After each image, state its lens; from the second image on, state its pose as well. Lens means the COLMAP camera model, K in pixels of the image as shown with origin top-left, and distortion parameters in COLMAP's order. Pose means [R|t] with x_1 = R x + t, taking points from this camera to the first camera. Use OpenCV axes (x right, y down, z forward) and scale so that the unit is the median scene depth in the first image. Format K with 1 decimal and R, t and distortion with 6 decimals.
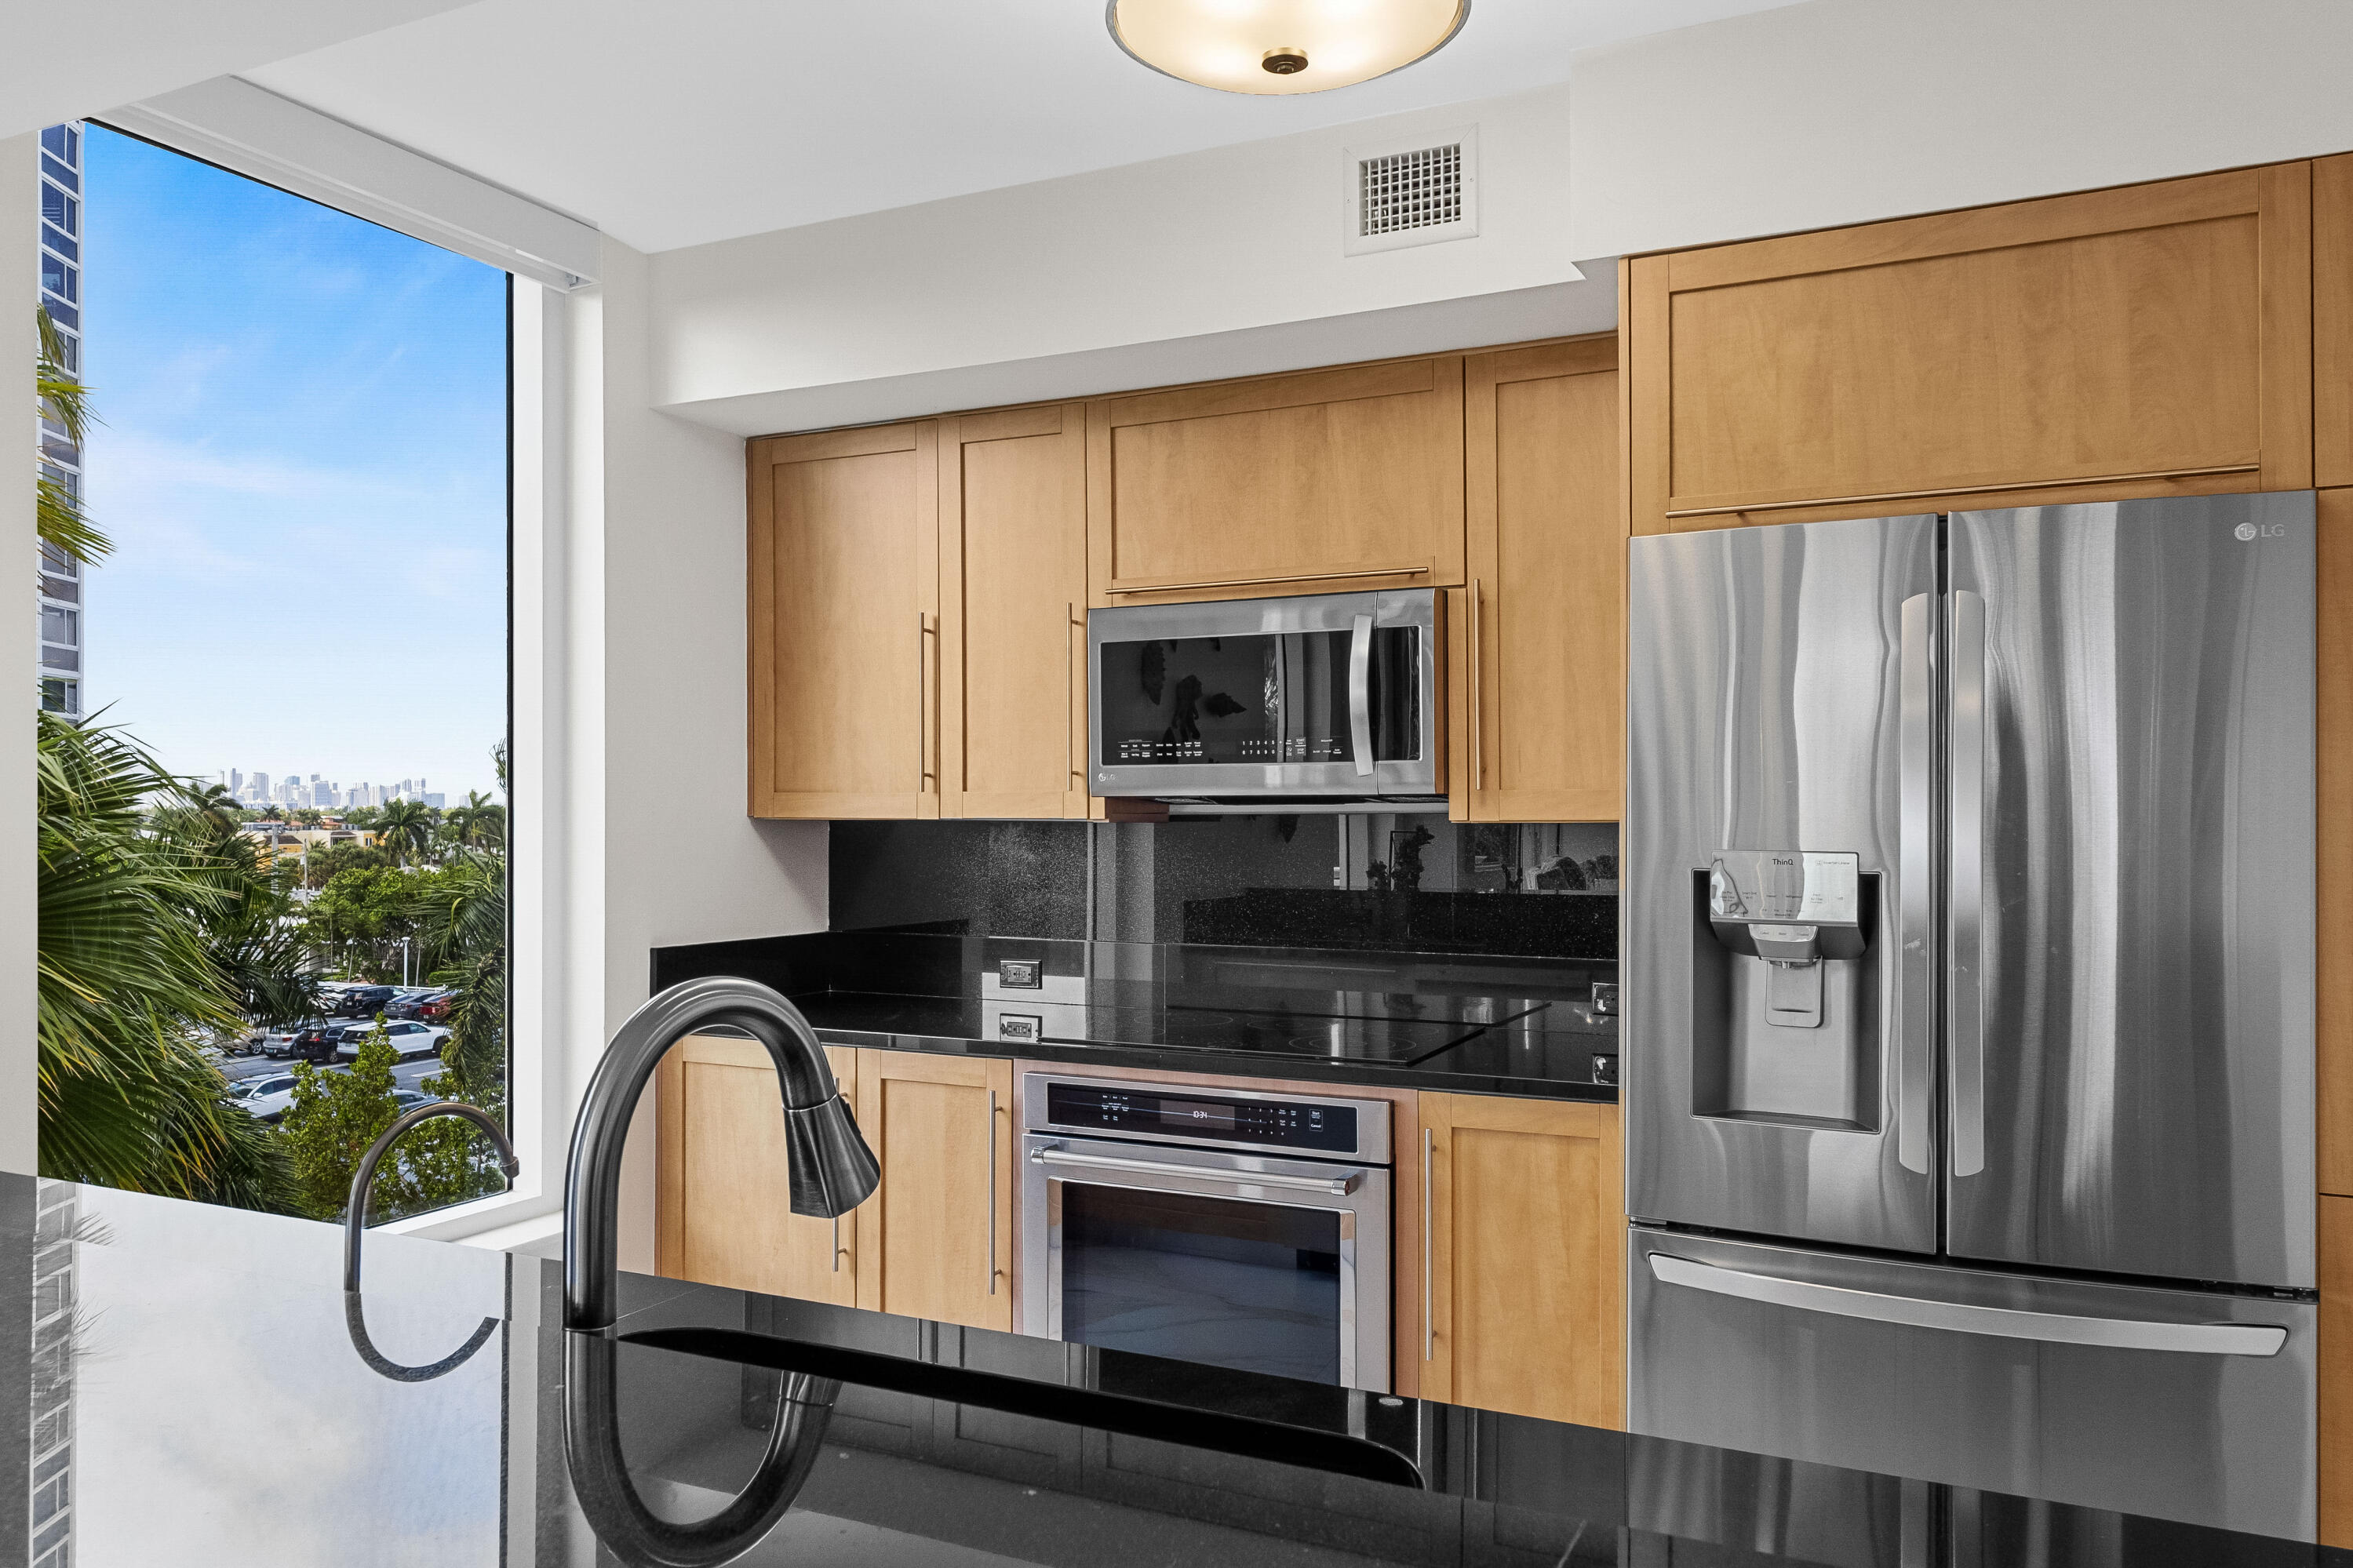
lens RADIAL K [[1701.6, 0, 1174.3], [0, 1701.6, 785.1], [0, 0, 1]] dist [0.033145, -0.001057]
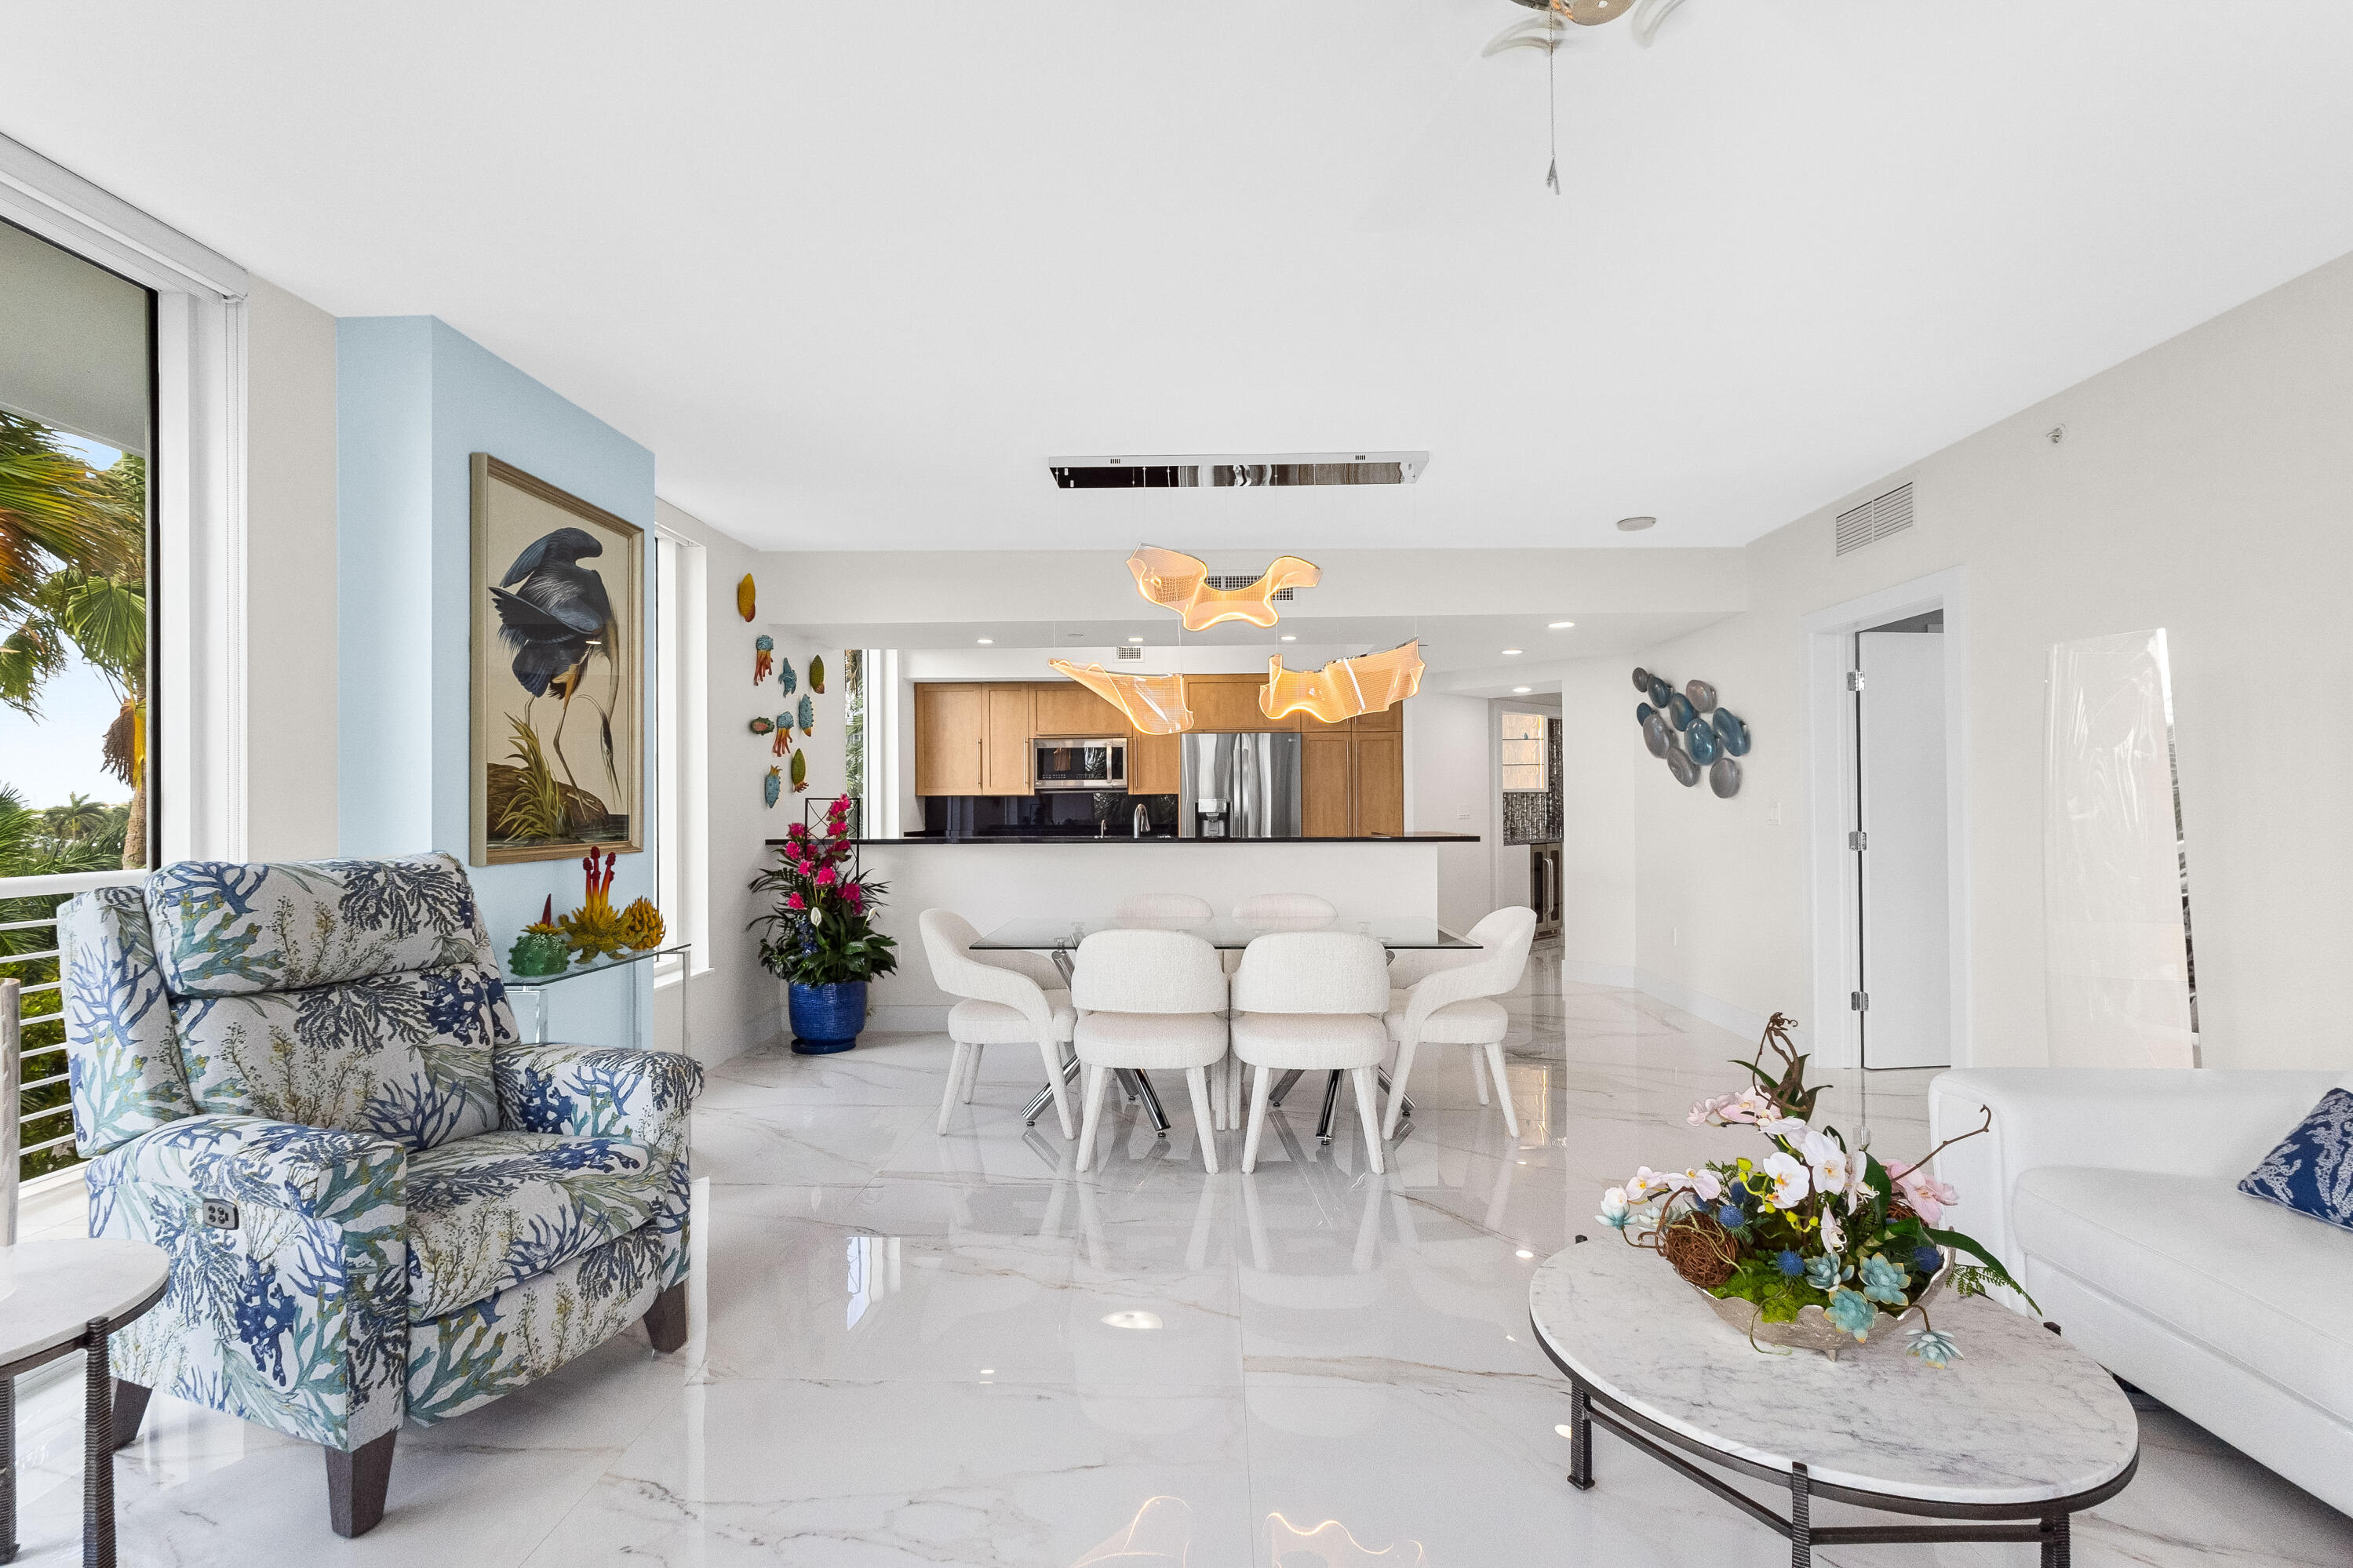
lens RADIAL K [[1074.0, 0, 1177.3], [0, 1074.0, 786.9], [0, 0, 1]] dist [-0.001300, -0.000108]
pose [[0.906334, -0.001593, 0.422559, -0.749619], [0.001535, 0.999999, 0.000477, 0.002613], [-0.422559, 0.000216, 0.906335, -1.272189]]
